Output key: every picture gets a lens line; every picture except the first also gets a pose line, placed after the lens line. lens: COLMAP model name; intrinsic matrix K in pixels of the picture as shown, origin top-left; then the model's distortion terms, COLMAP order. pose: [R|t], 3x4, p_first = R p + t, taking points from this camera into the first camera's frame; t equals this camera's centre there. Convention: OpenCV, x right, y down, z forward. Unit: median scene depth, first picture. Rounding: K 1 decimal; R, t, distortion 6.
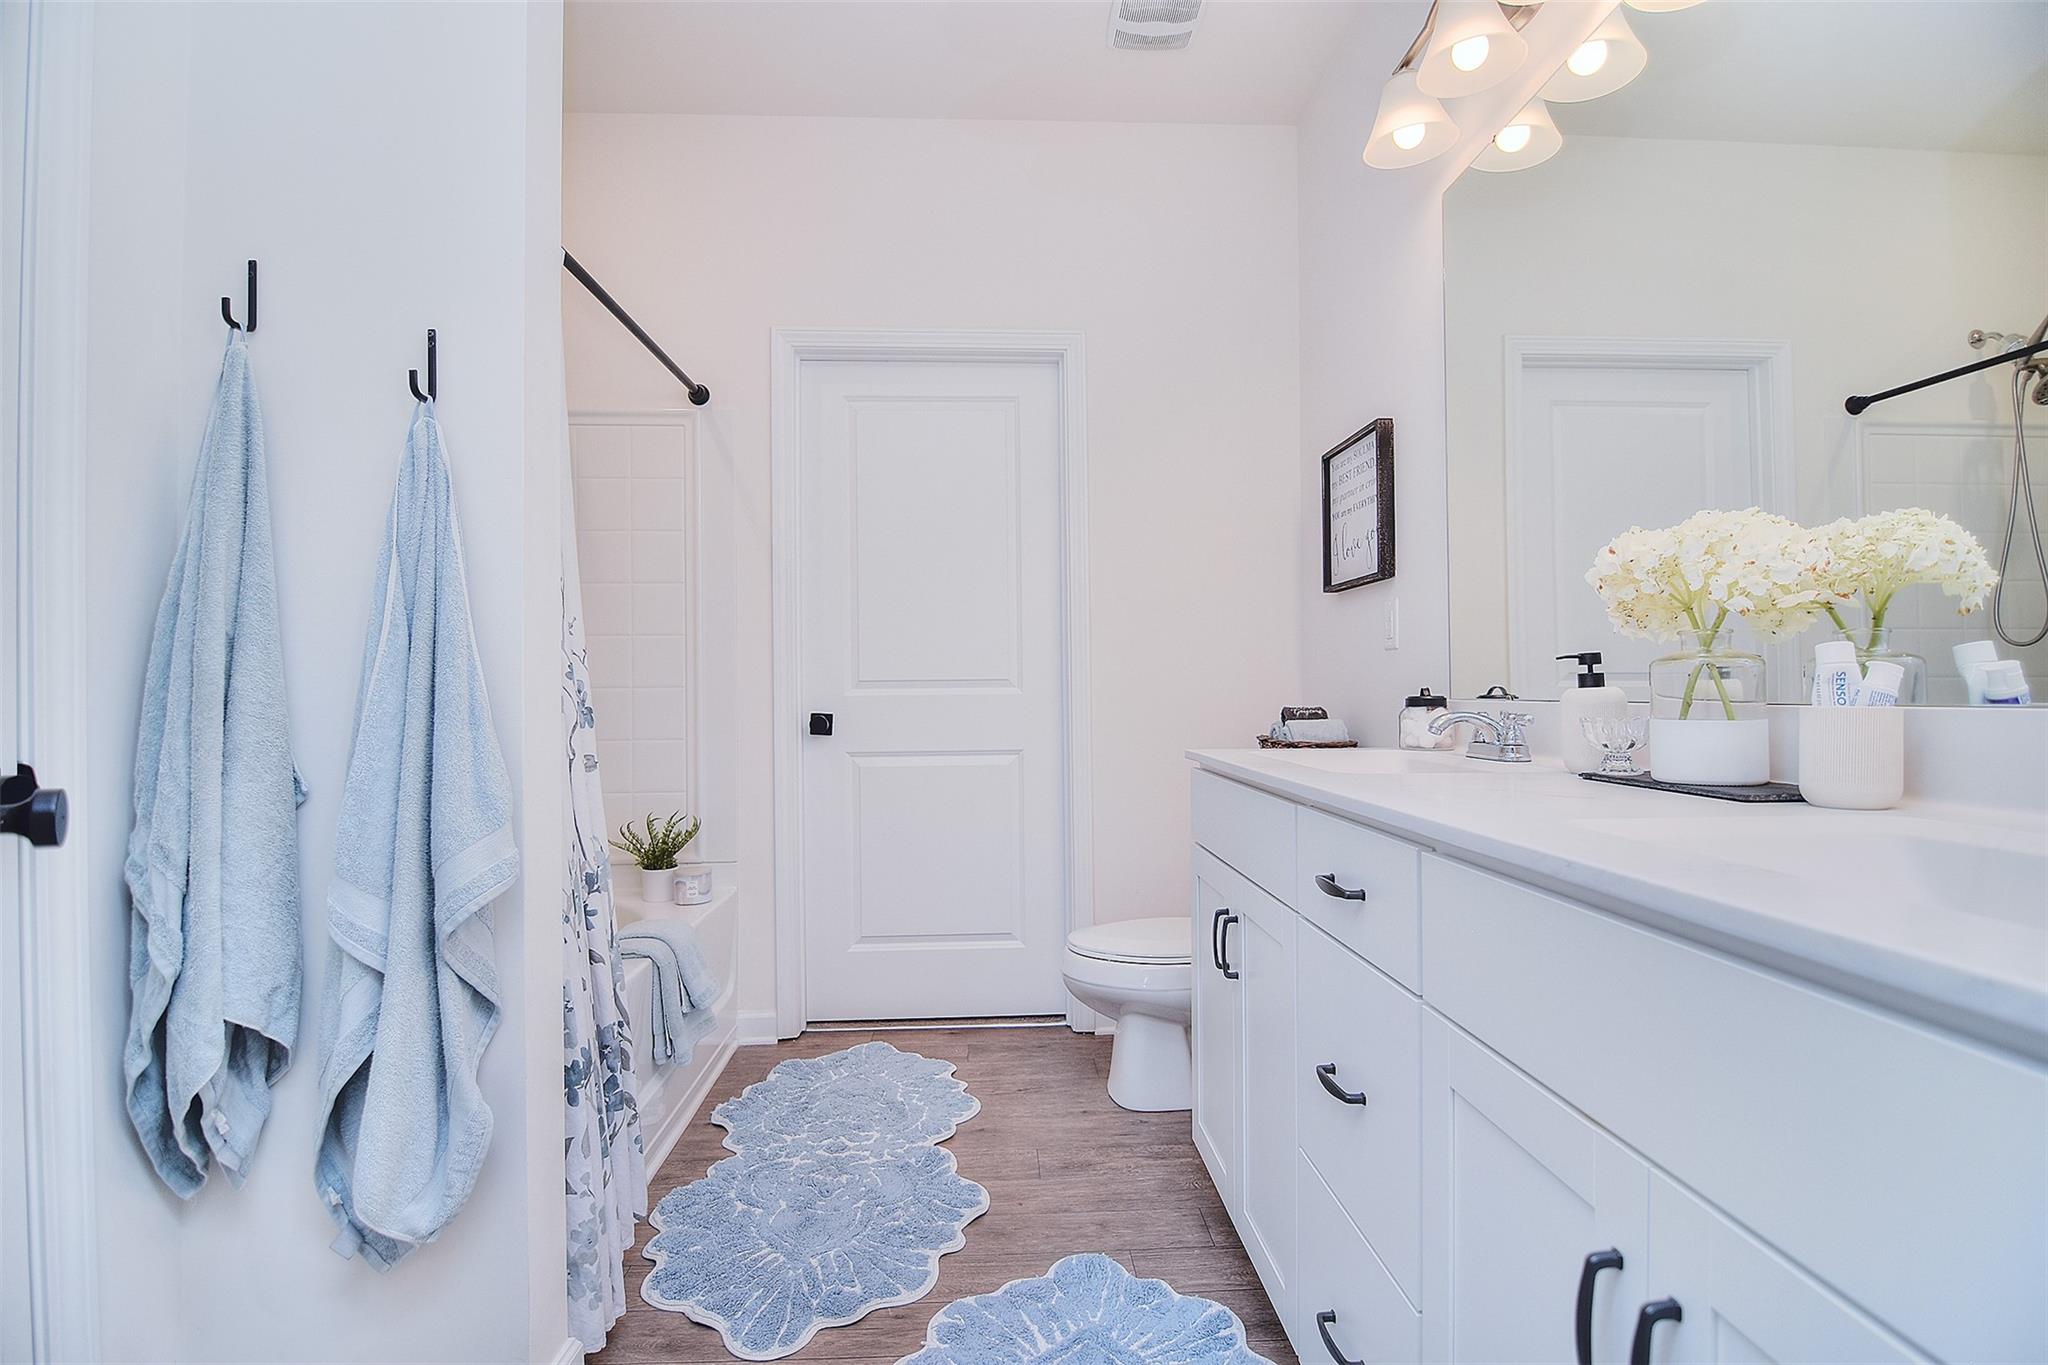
lens RADIAL K [[993.6, 0, 1014.8], [0, 993.6, 672.3], [0, 0, 1]] dist [-0.018289, -0.000499]
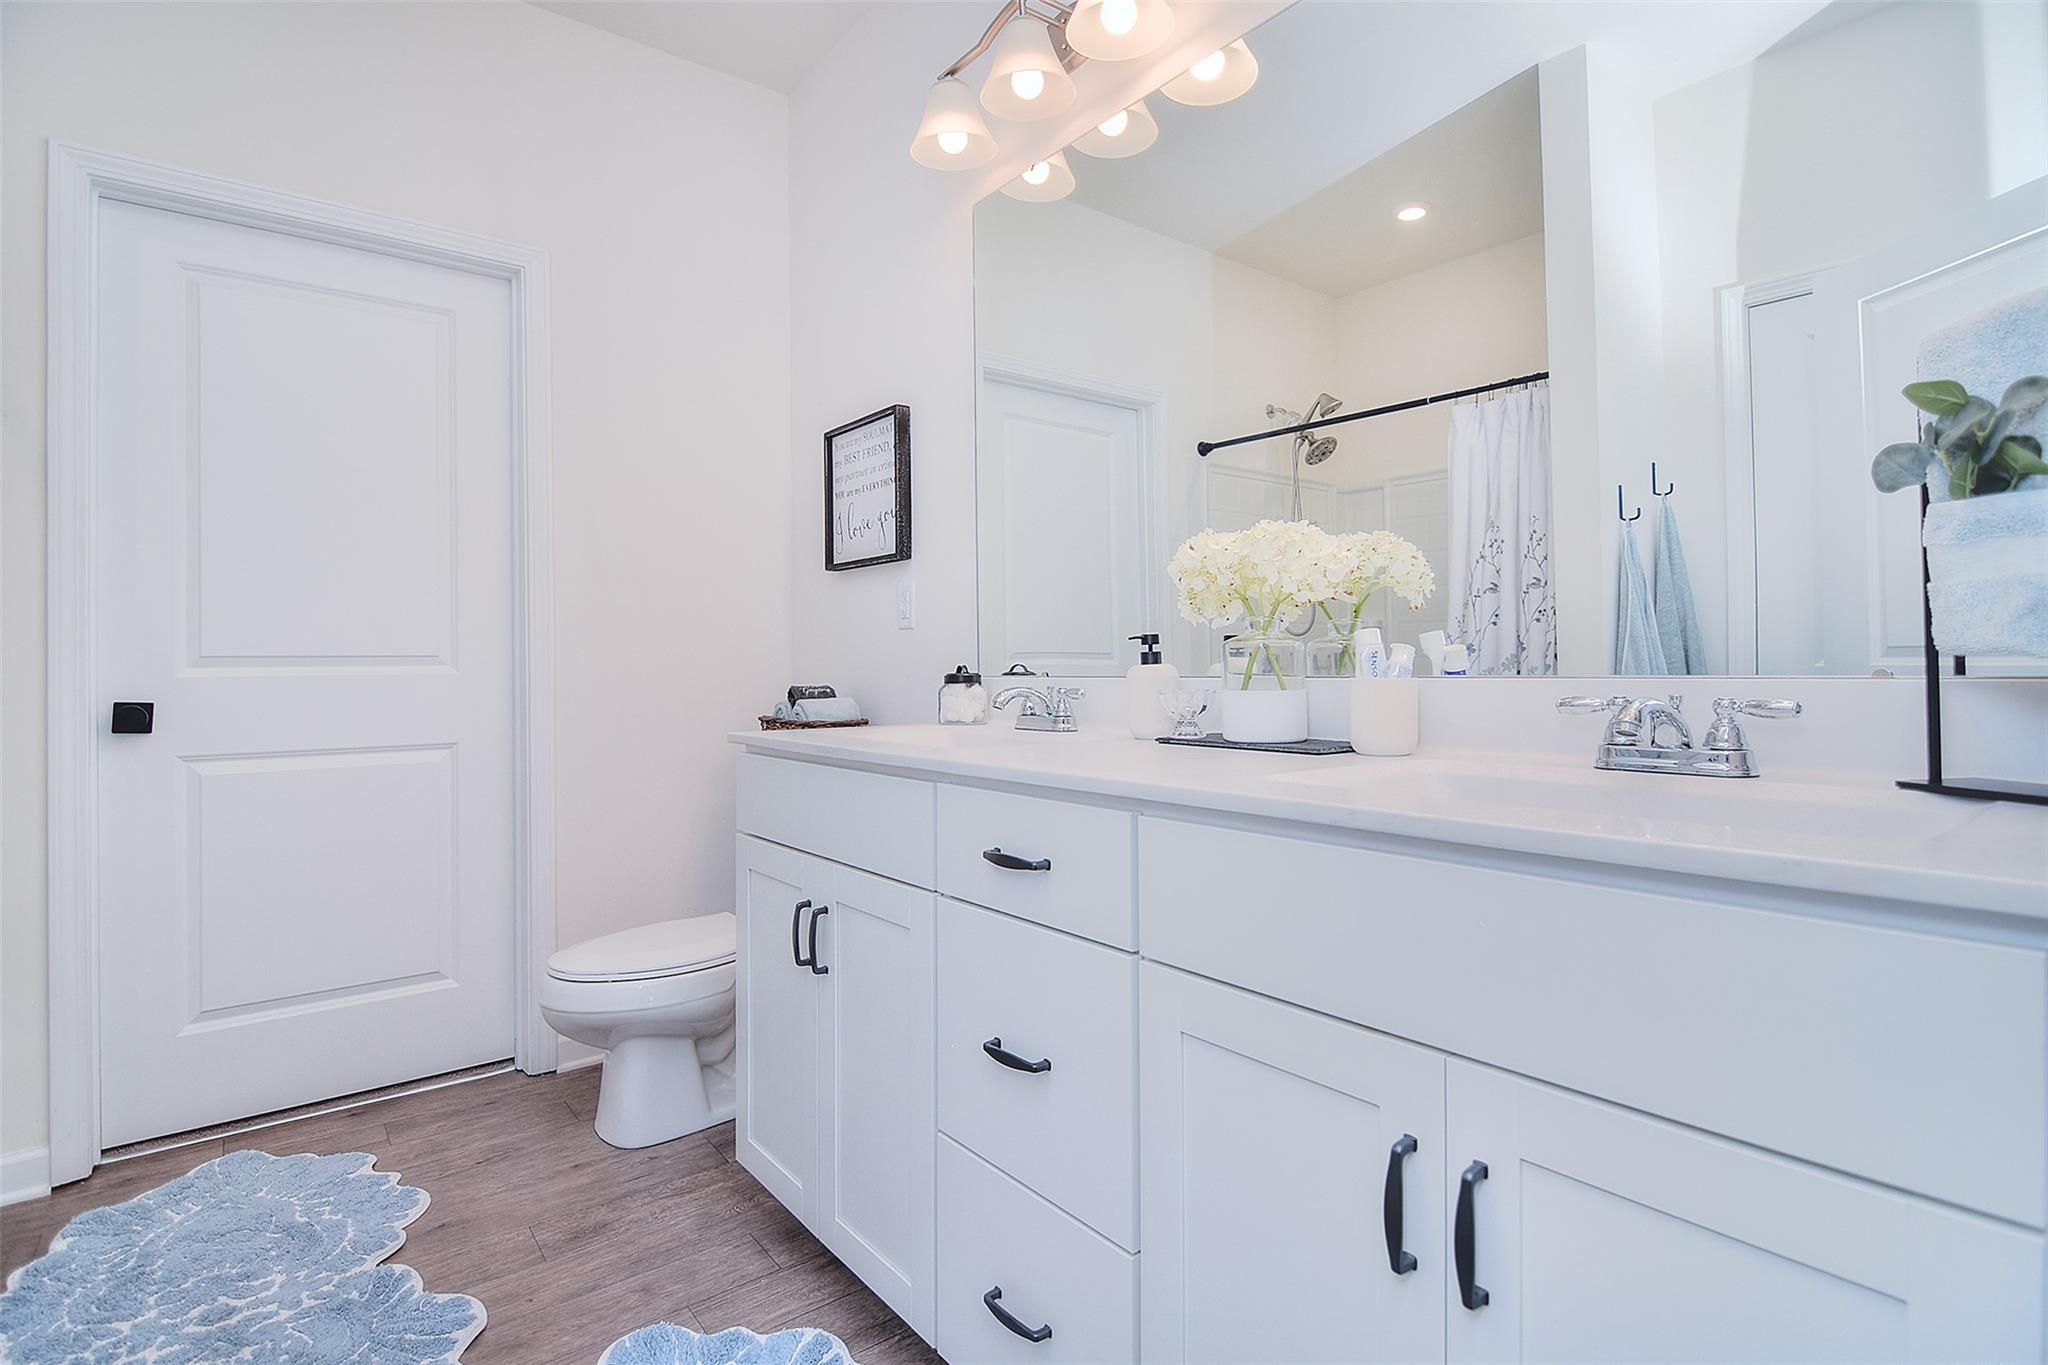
lens RADIAL K [[1003.2, 0, 1023.8], [0, 1003.2, 642.6], [0, 0, 1]] dist [-0.003916, -0.007402]
pose [[0.806907, 0.014240, 0.590507, -0.138463], [-0.007959, 0.999881, -0.013237, 0.003949], [-0.590625, 0.005982, 0.806924, 0.082954]]
